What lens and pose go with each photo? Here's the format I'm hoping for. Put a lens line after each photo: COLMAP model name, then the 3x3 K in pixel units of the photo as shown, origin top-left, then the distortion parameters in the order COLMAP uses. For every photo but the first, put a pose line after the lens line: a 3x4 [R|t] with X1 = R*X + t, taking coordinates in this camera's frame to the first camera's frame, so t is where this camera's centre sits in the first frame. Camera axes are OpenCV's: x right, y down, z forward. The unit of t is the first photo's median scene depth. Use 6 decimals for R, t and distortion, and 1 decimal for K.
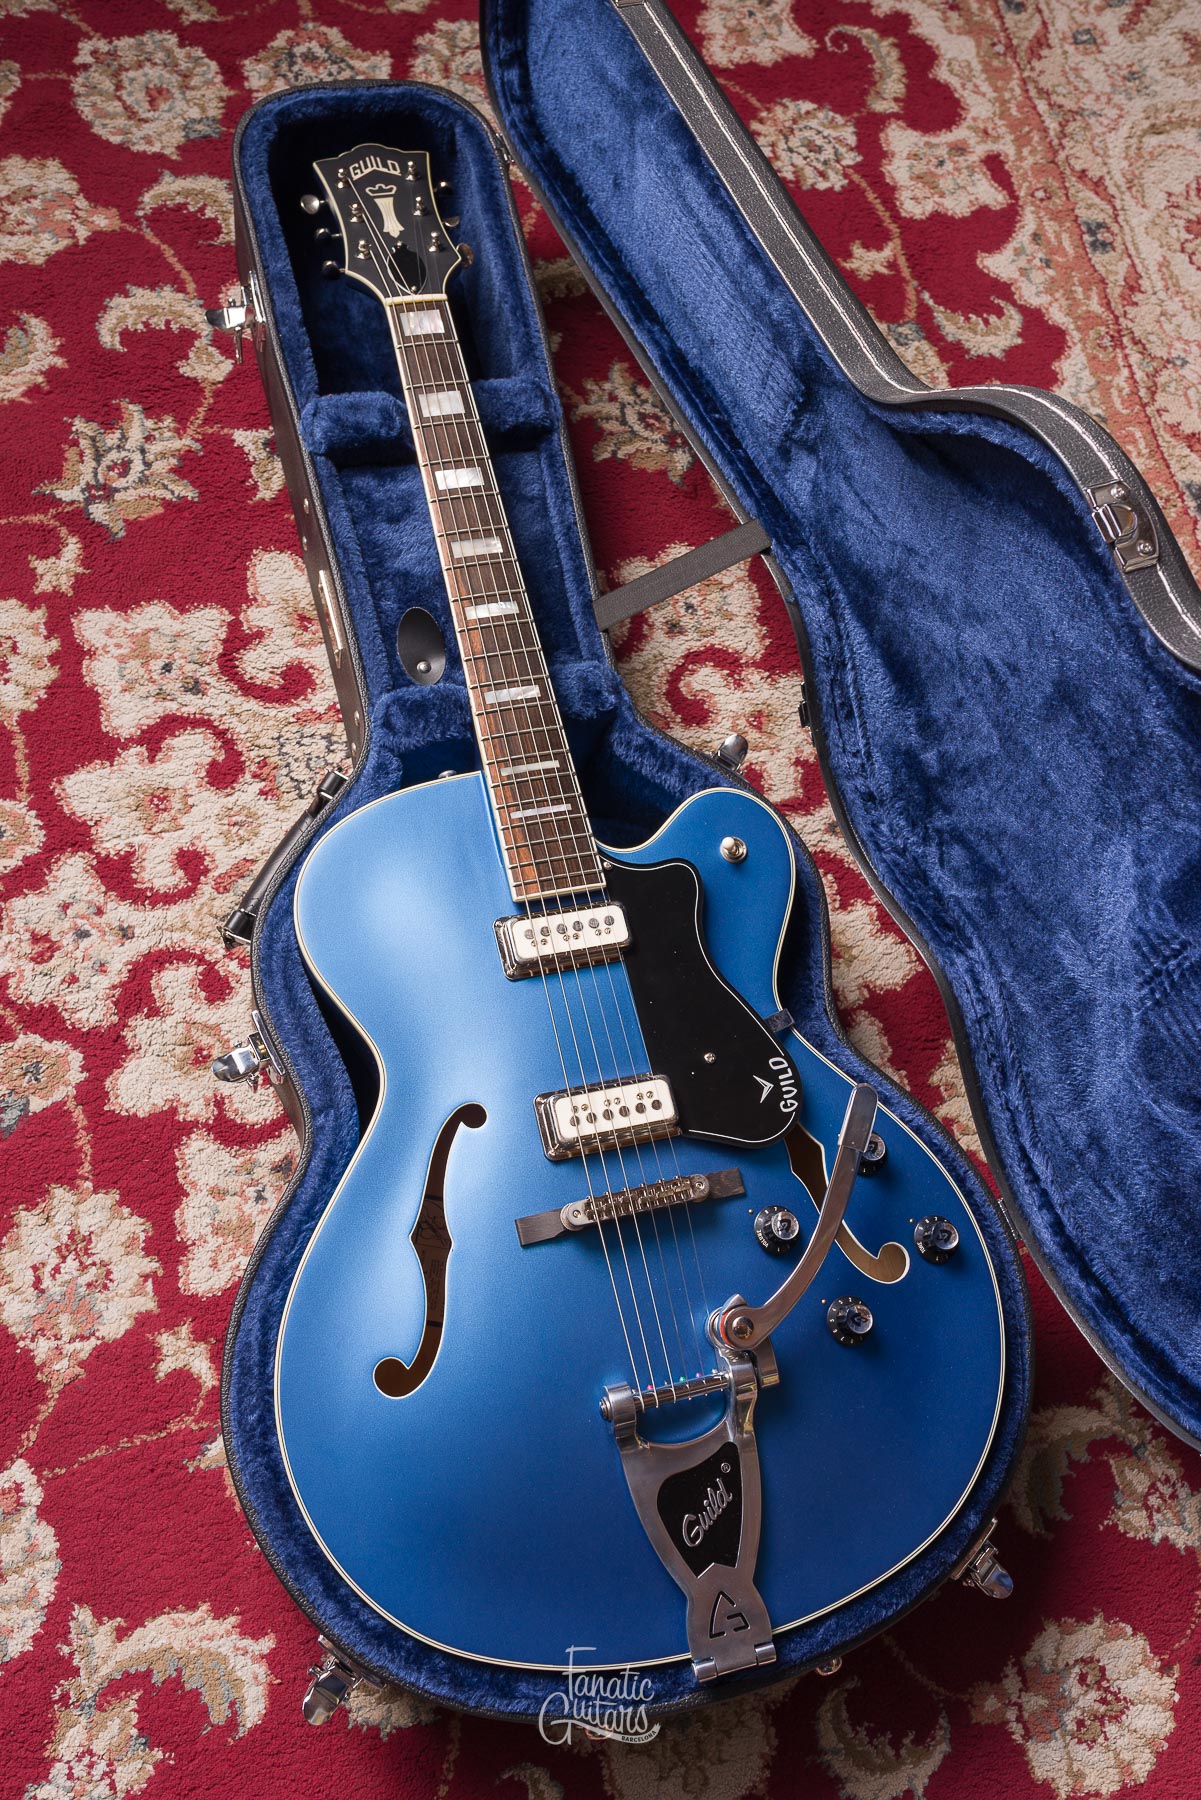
lens RADIAL K [[1703.0, 0, 604.8], [0, 1703.0, 915.4], [0, 0, 1]] dist [0.003293, 0.000000]
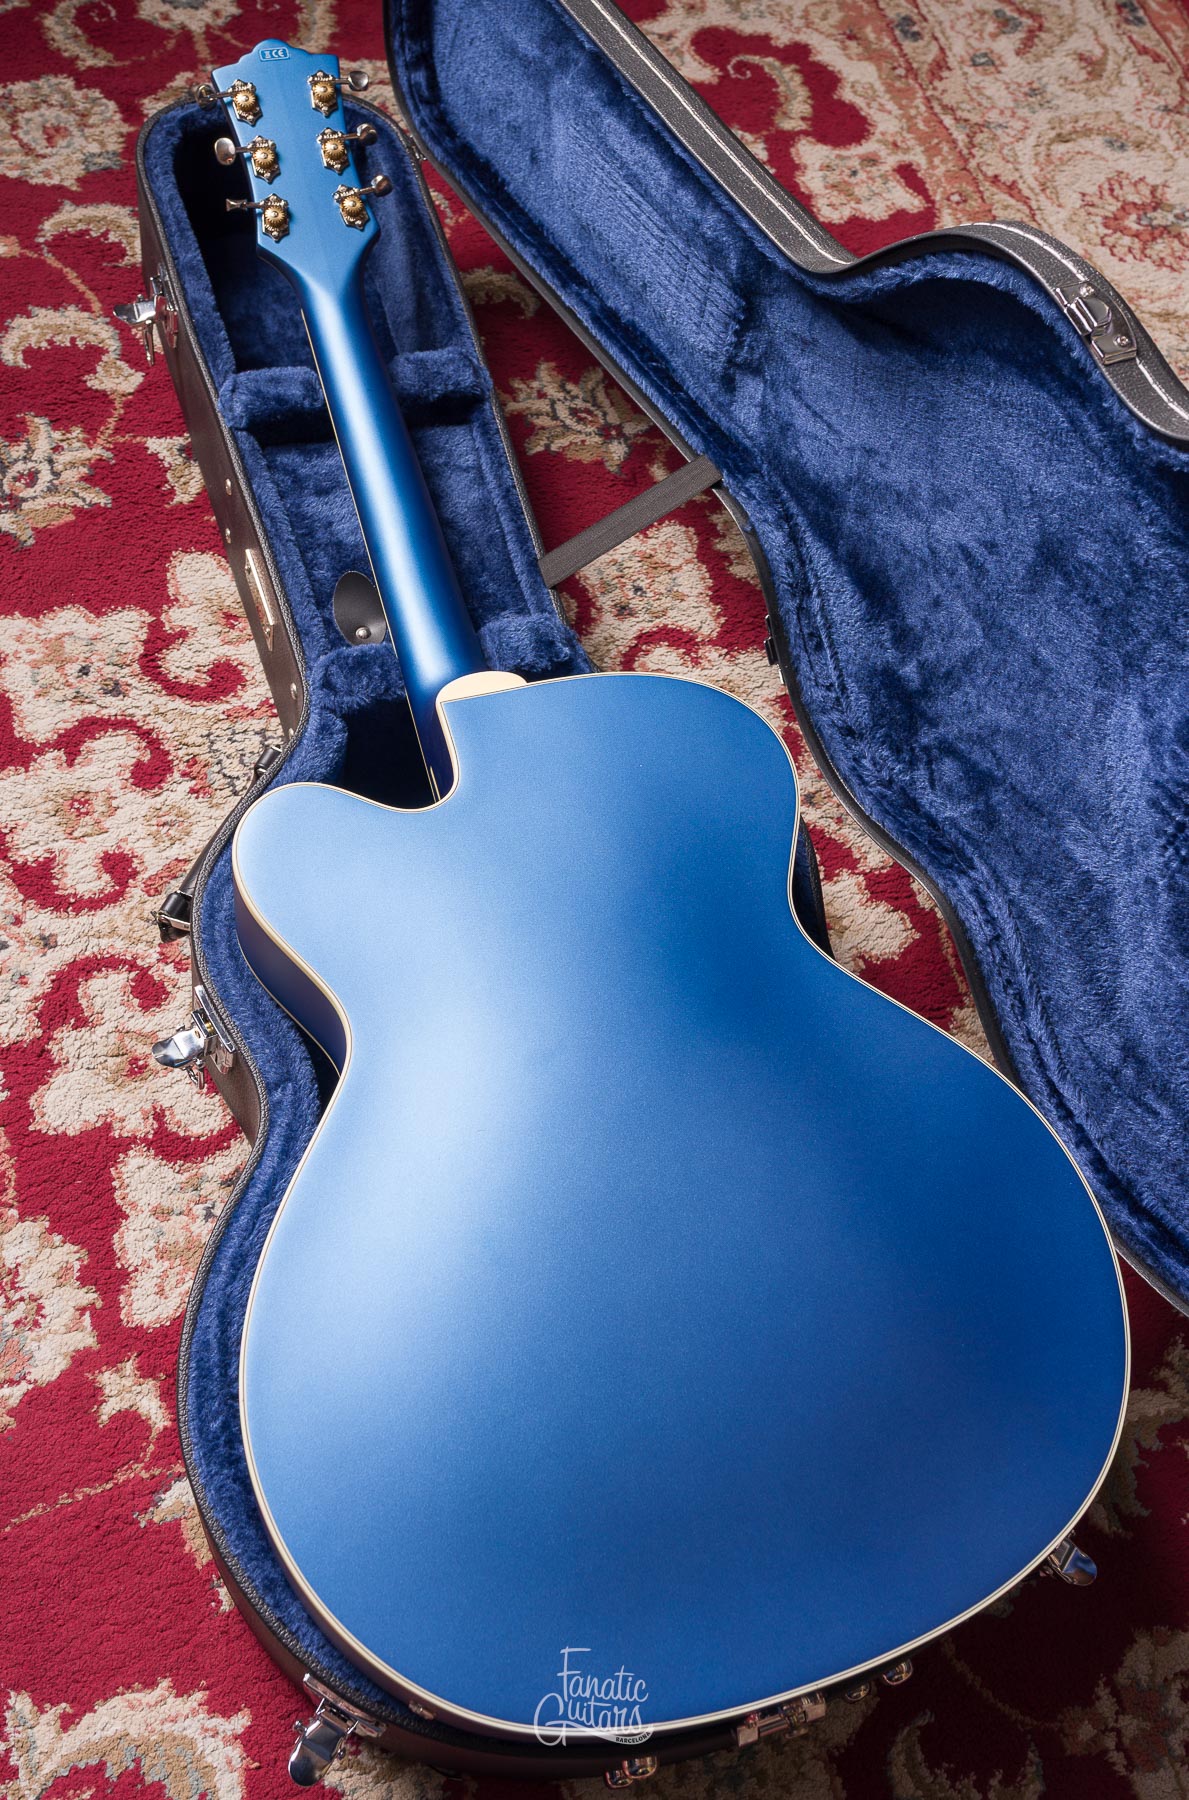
lens RADIAL K [[1774.9, 0, 625.1], [0, 1774.9, 892.6], [0, 0, 1]] dist [0.003138, 0.000000]
pose [[0.996474, -0.069102, 0.047581, -0.017448], [0.075130, 0.987373, -0.139466, 0.132136], [-0.037343, 0.142549, 0.989083, 0.048318]]
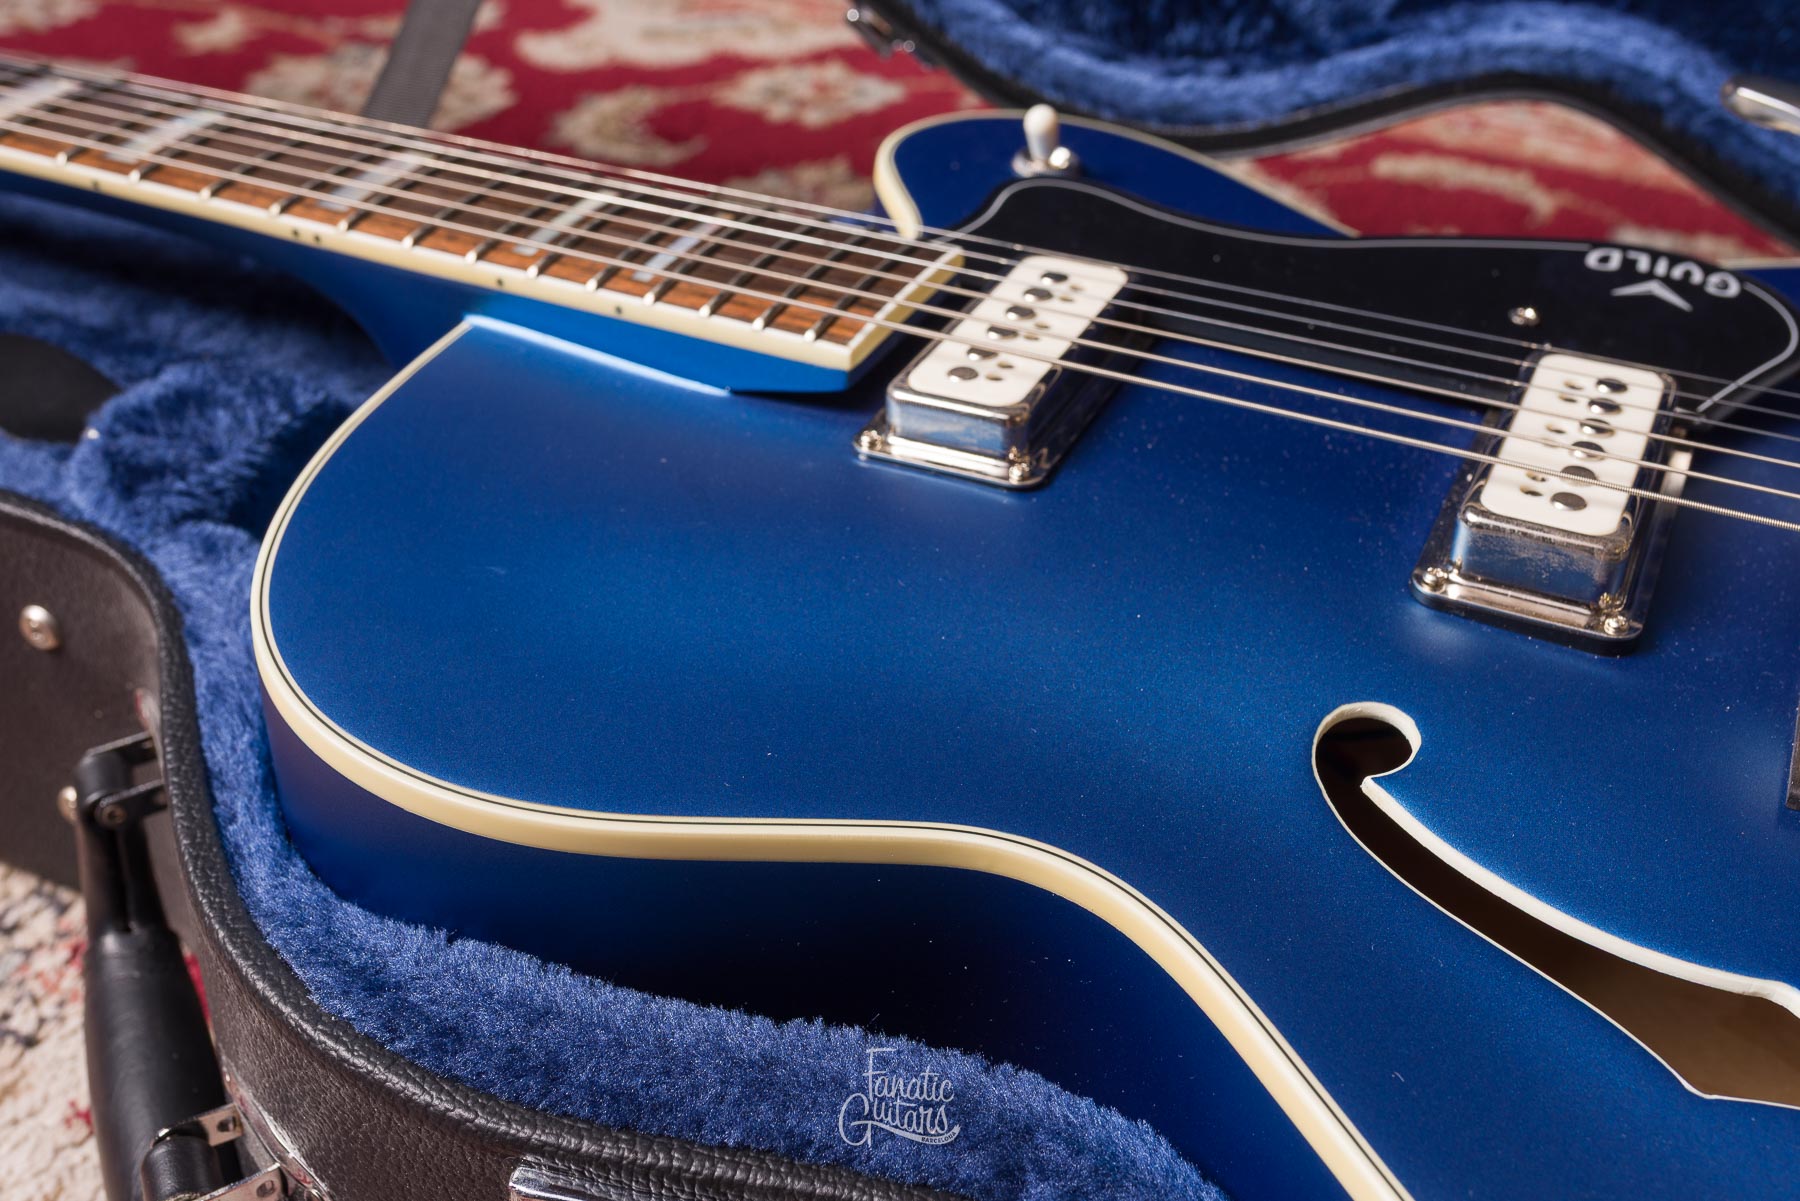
lens RADIAL K [[2030.7, 0, 907.8], [0, 2030.7, 610.5], [0, 0, 1]] dist [0.008156, 0.000000]
pose [[0.613038, -0.555975, 0.561316, -0.247014], [0.762509, 0.602332, -0.236169, 0.102711], [-0.206795, 0.572789, 0.793189, 0.597114]]
